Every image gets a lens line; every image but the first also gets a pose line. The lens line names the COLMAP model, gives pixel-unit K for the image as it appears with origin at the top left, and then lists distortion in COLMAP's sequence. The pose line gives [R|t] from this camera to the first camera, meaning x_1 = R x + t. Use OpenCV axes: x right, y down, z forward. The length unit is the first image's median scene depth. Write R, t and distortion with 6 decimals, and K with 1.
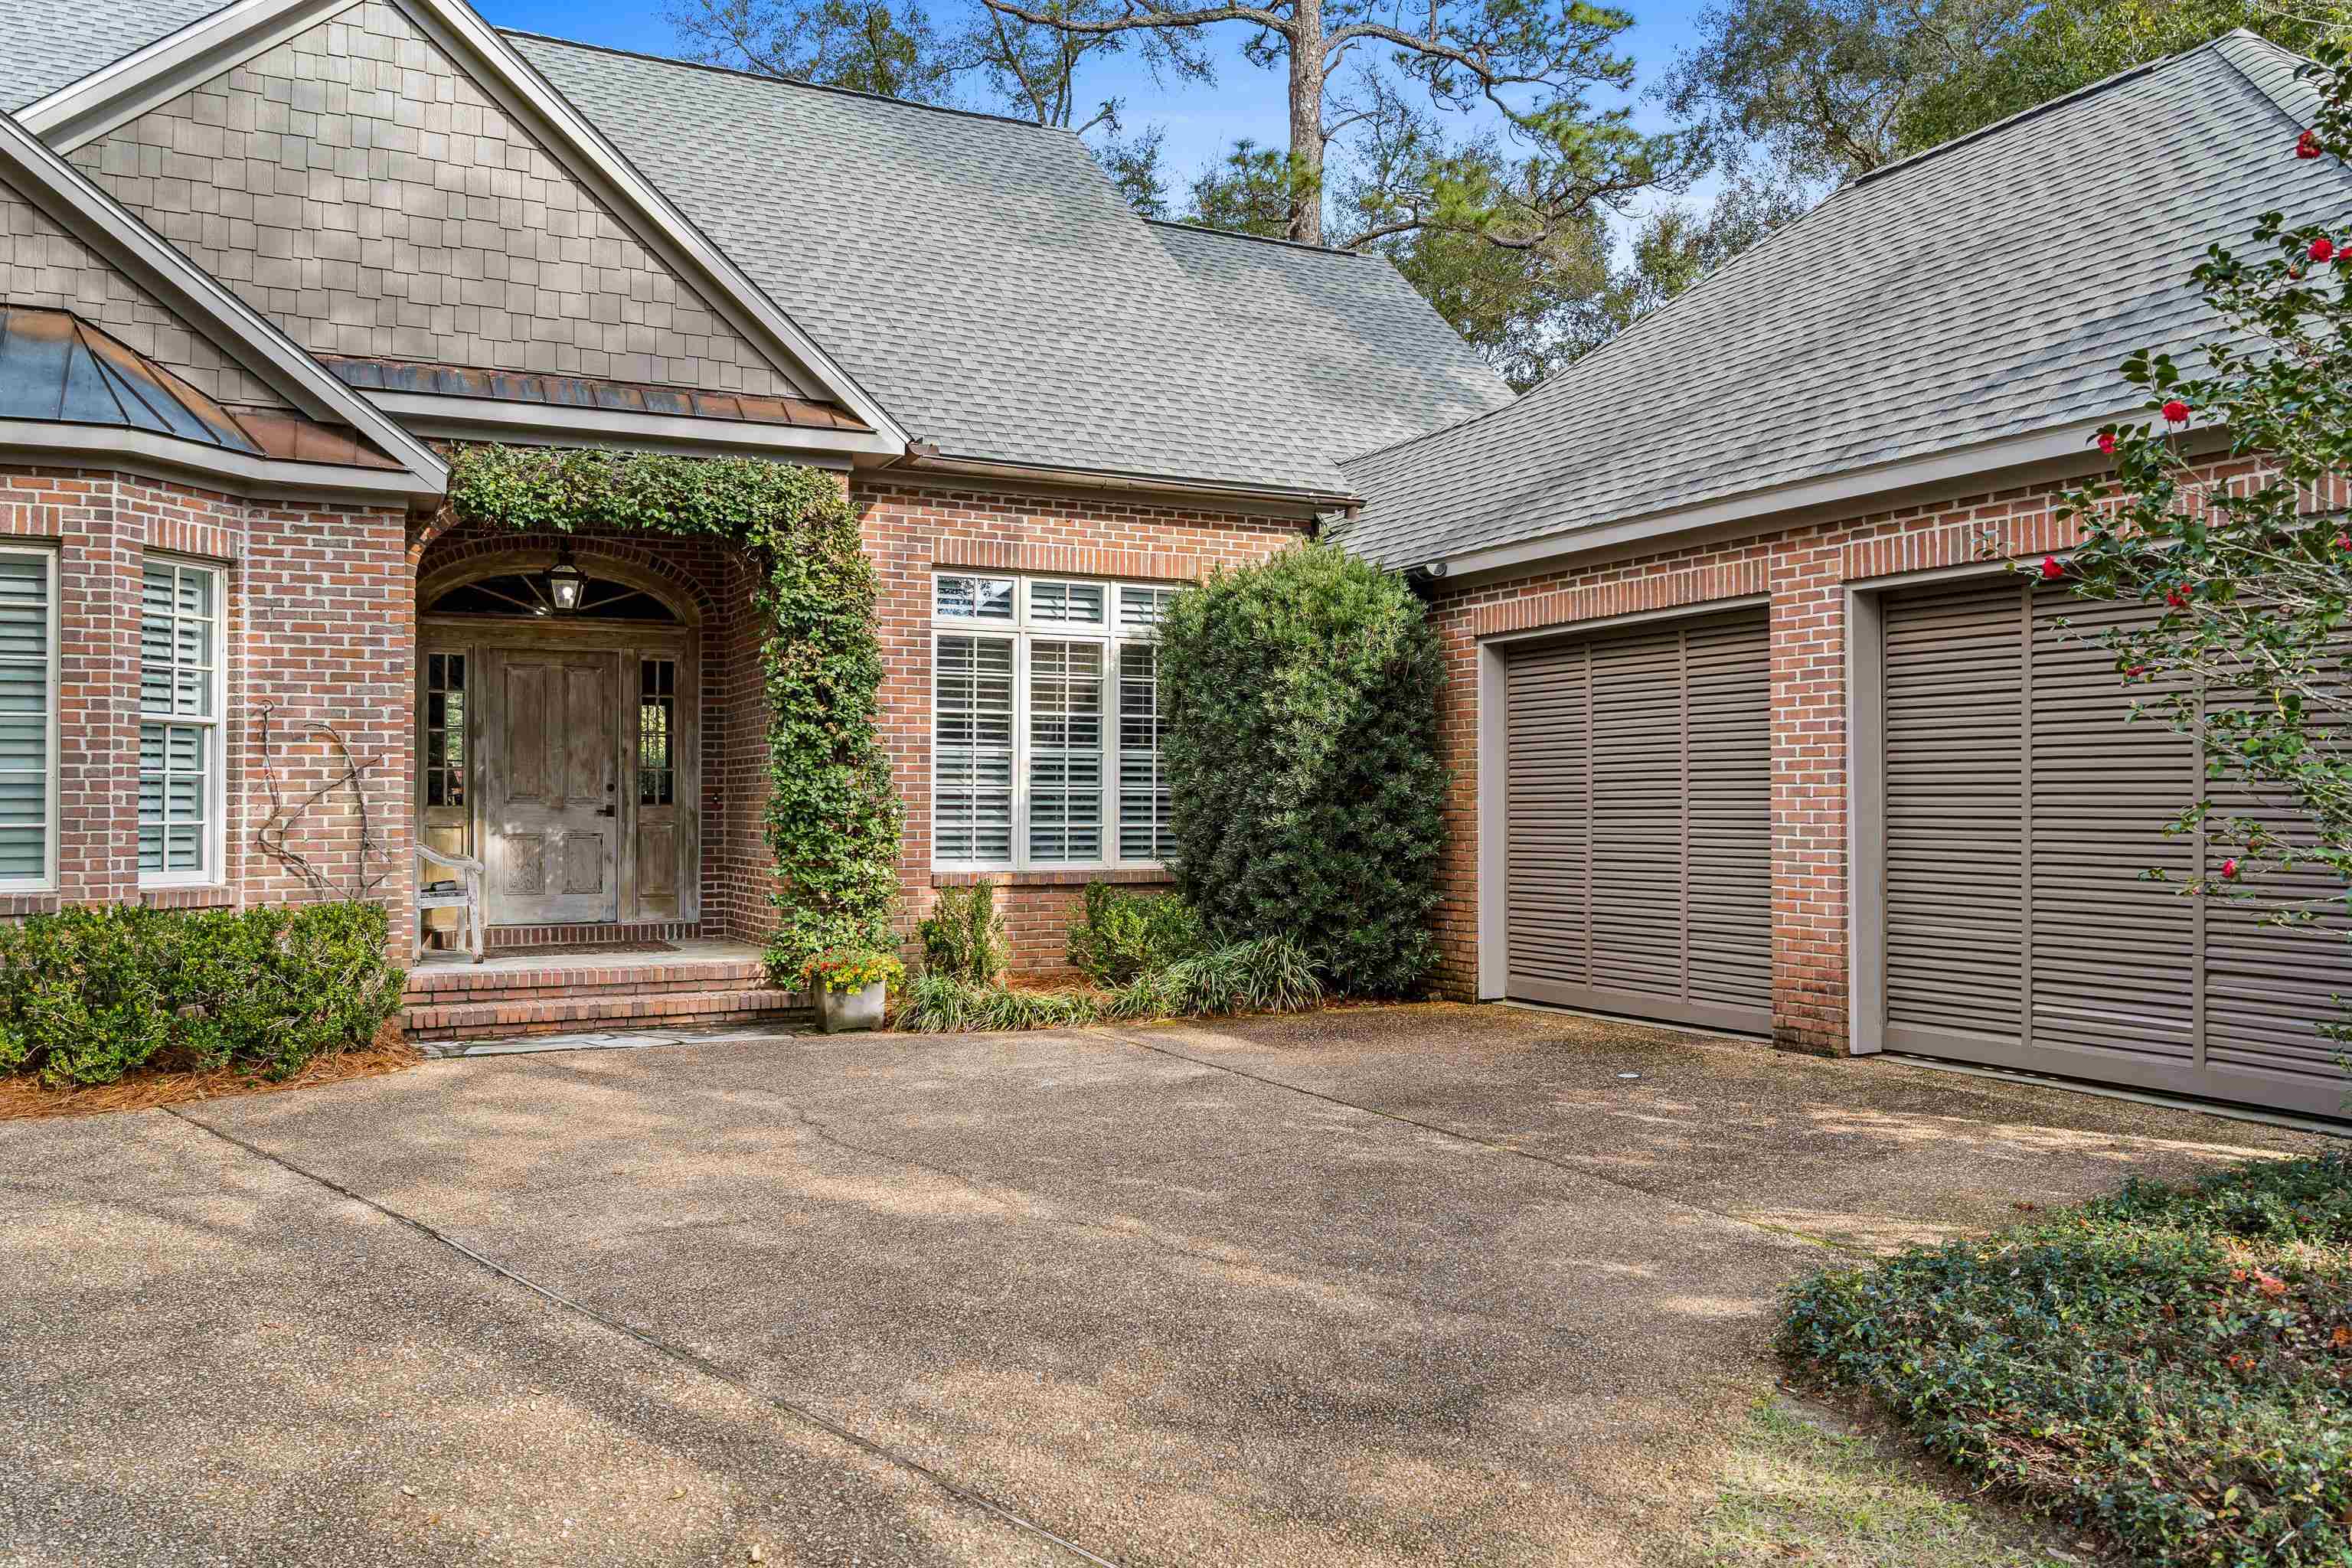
lens RADIAL K [[1846.7, 0, 1177.1], [0, 1846.7, 773.8], [0, 0, 1]] dist [0.019423, -0.022289]
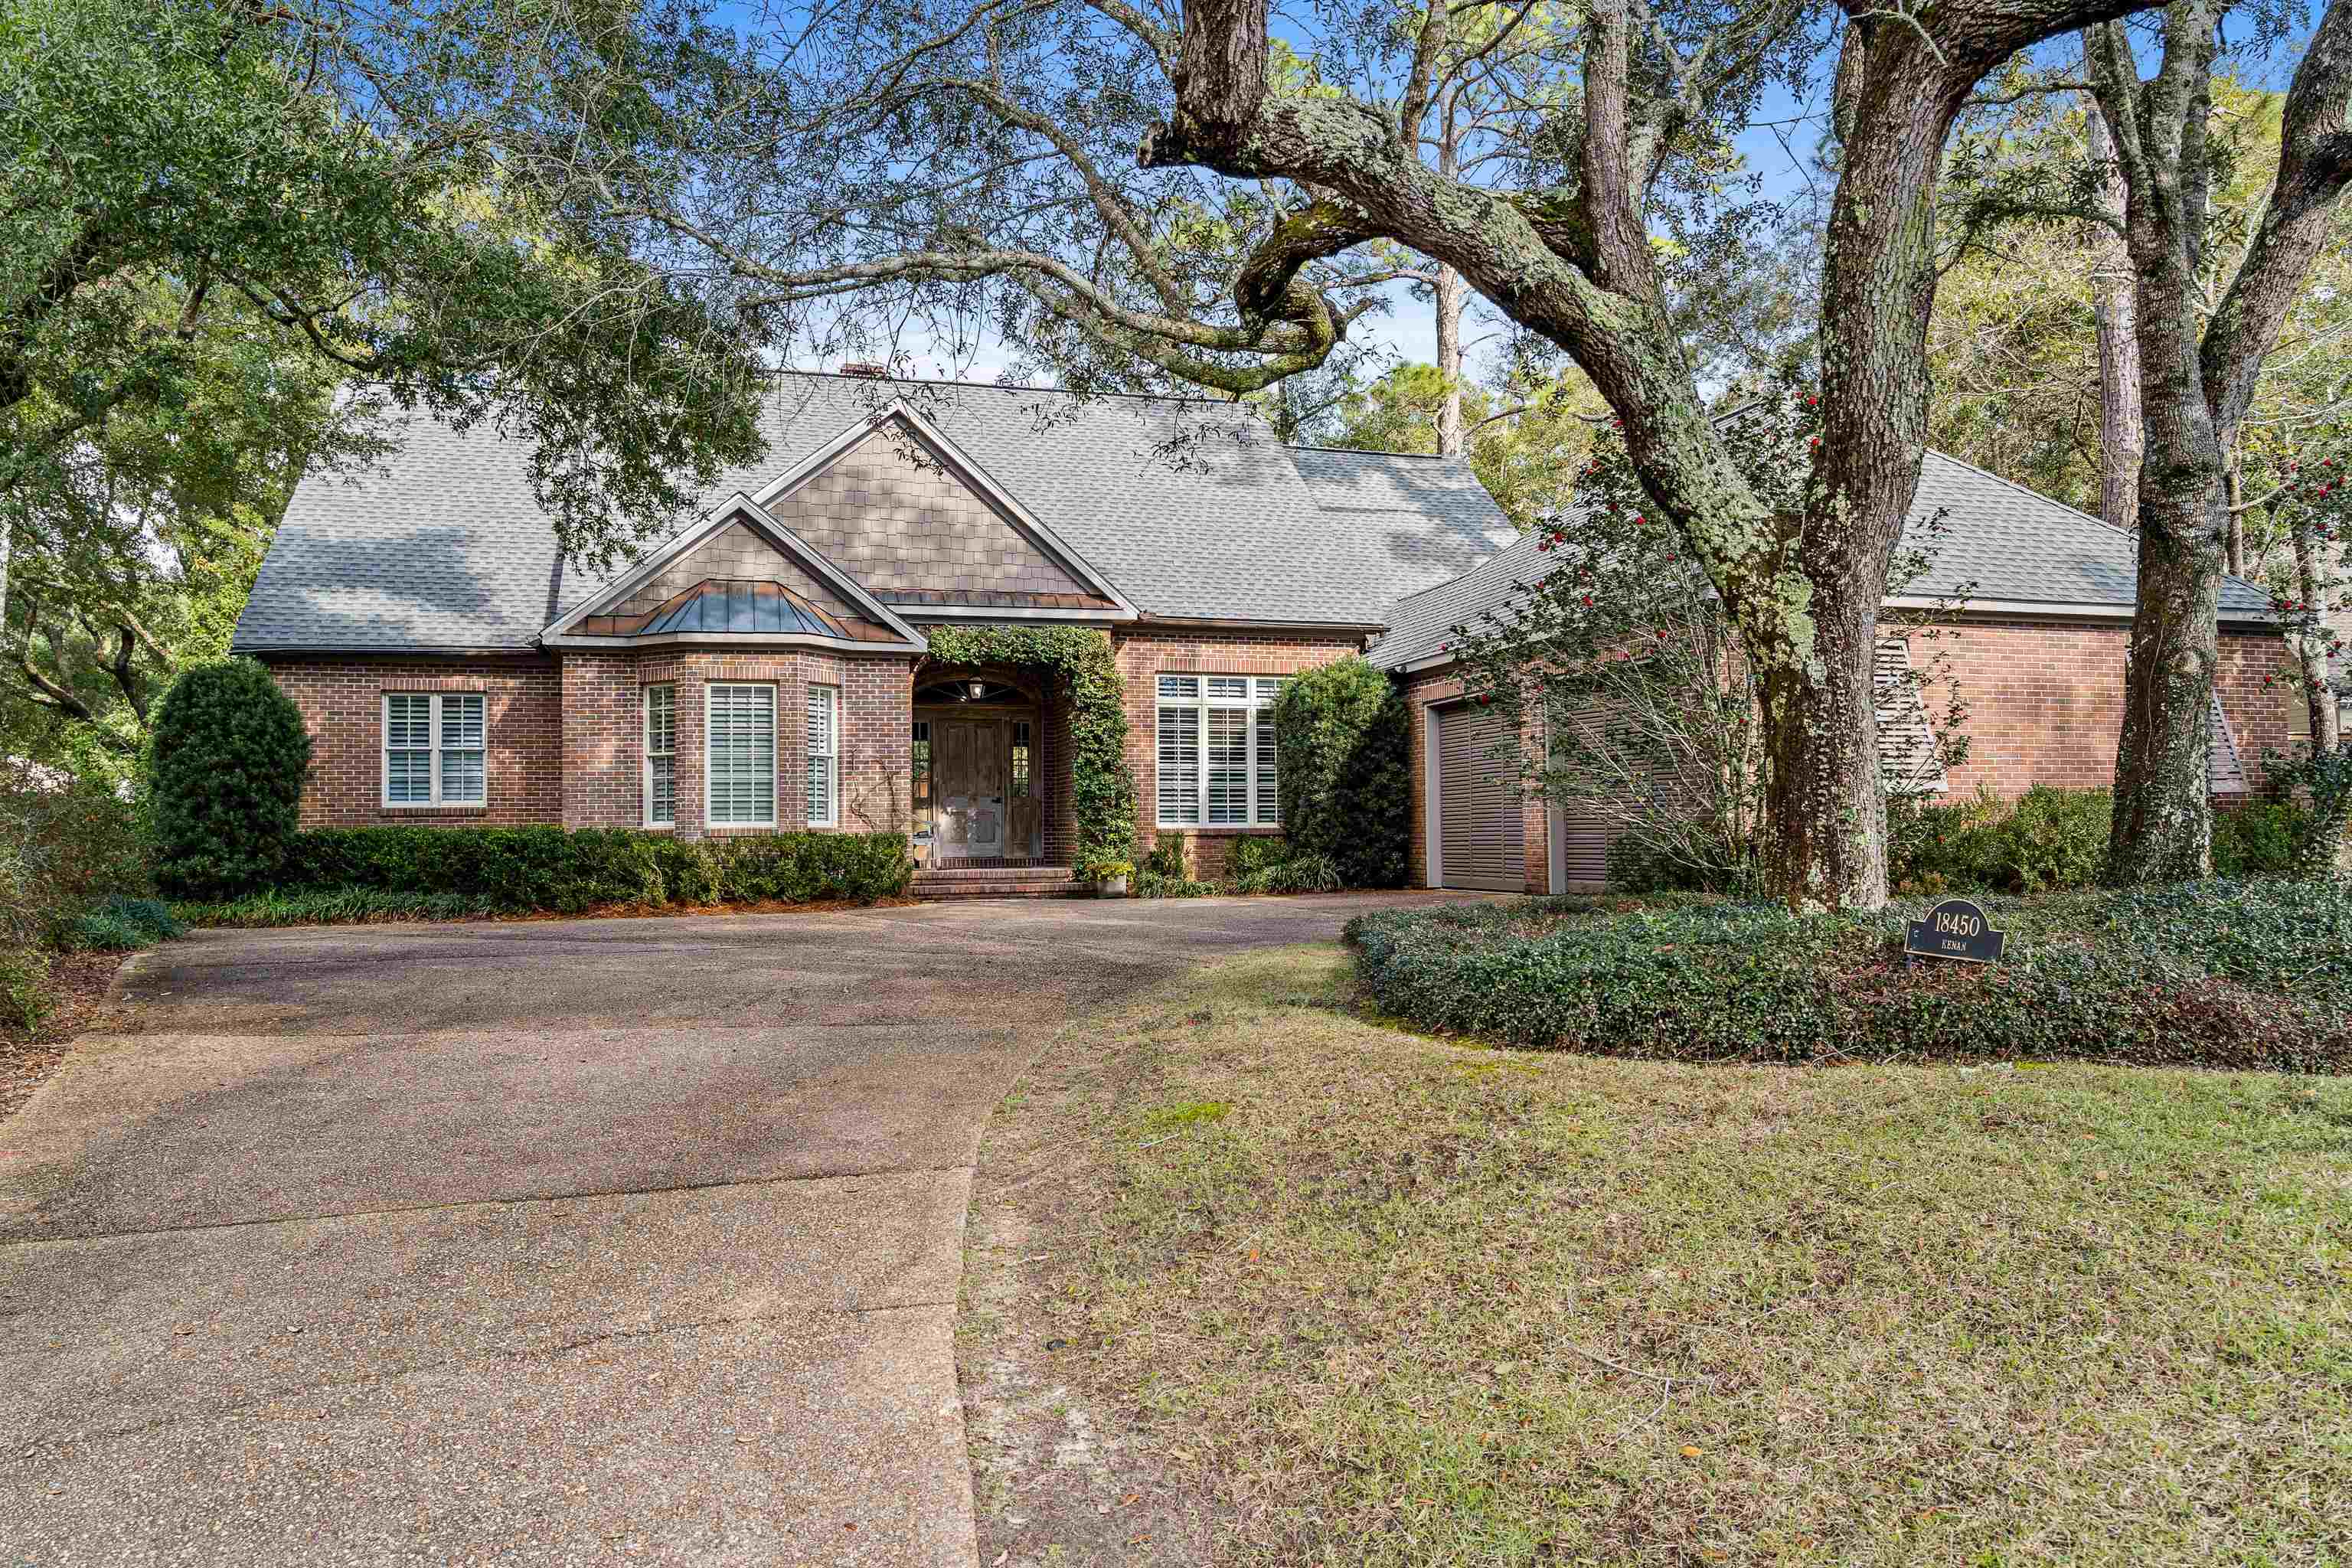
lens RADIAL K [[1585.8, 0, 1180.3], [0, 1585.8, 794.9], [0, 0, 1]] dist [-0.025519, 0.013753]
pose [[0.983709, -0.013106, -0.179292, 0.208476], [0.012113, 0.999905, -0.006630, 0.031577], [0.179361, 0.004350, 0.983774, -0.699224]]
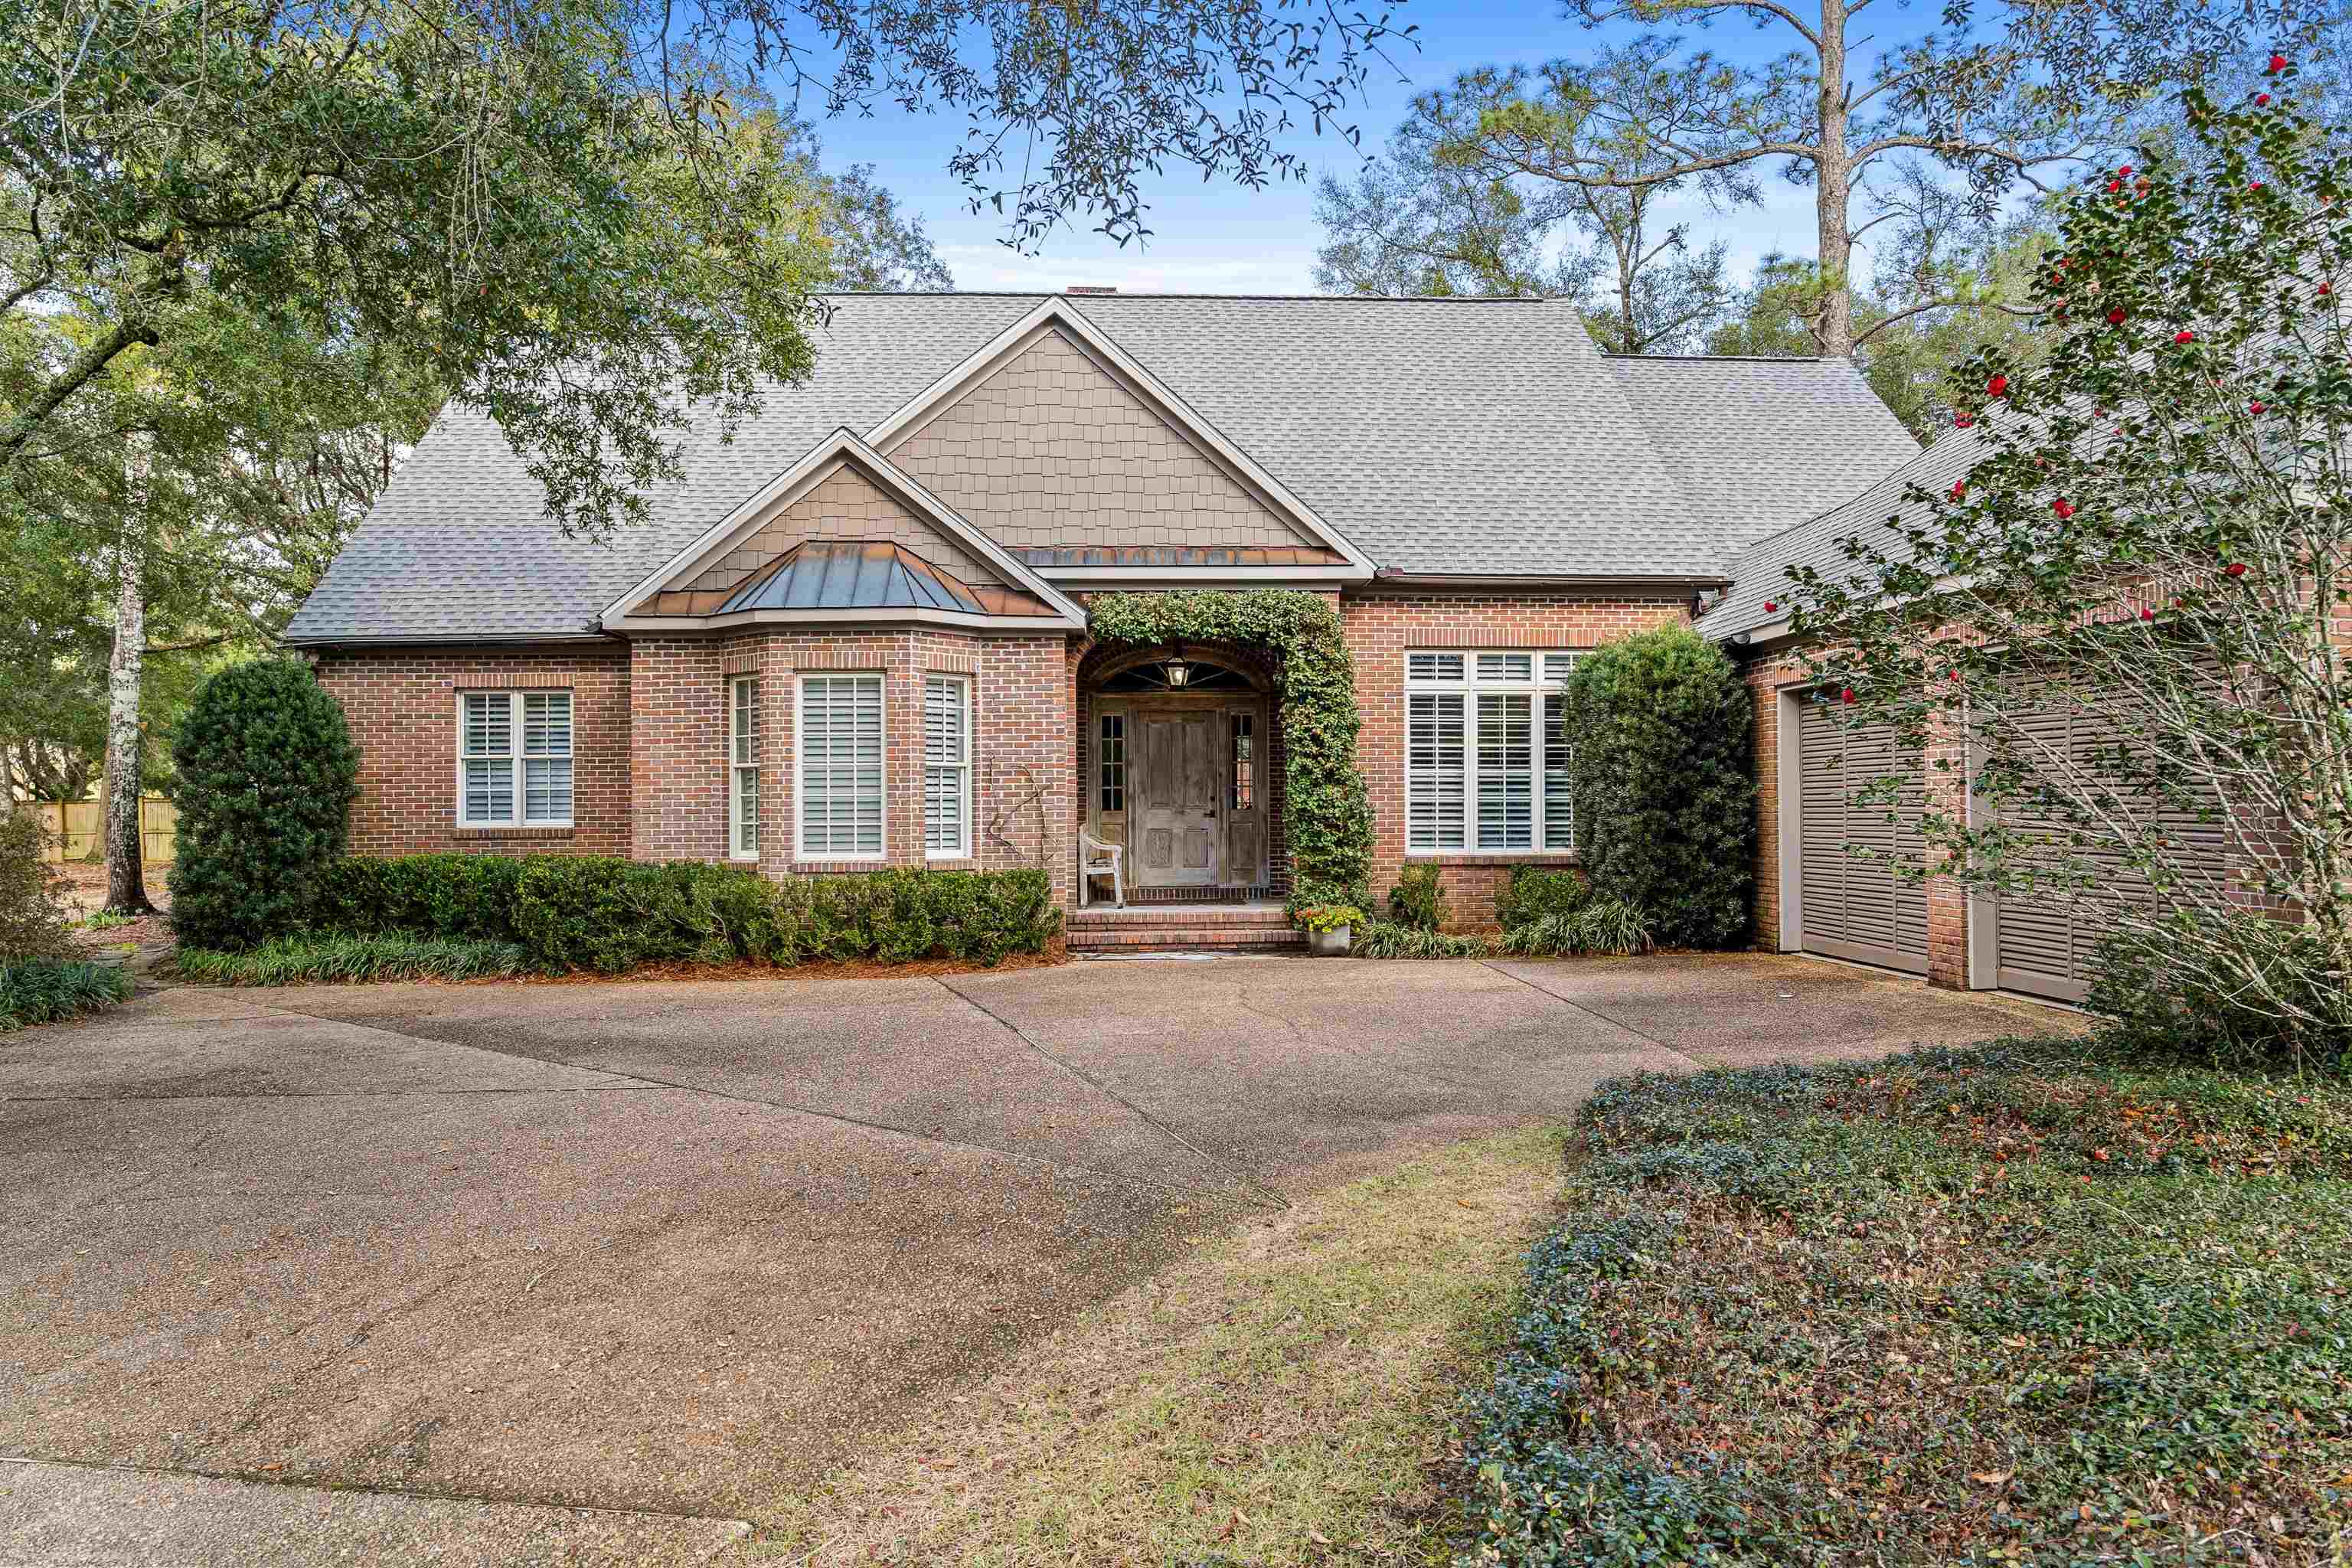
lens RADIAL K [[1585.8, 0, 1190.5], [0, 1585.8, 788.1], [0, 0, 1]] dist [-0.025519, 0.013753]
pose [[0.918230, -0.008796, -0.395951, 0.227117], [0.011939, 0.999914, 0.005474, -0.010230], [0.395868, -0.009753, 0.918255, -0.248529]]
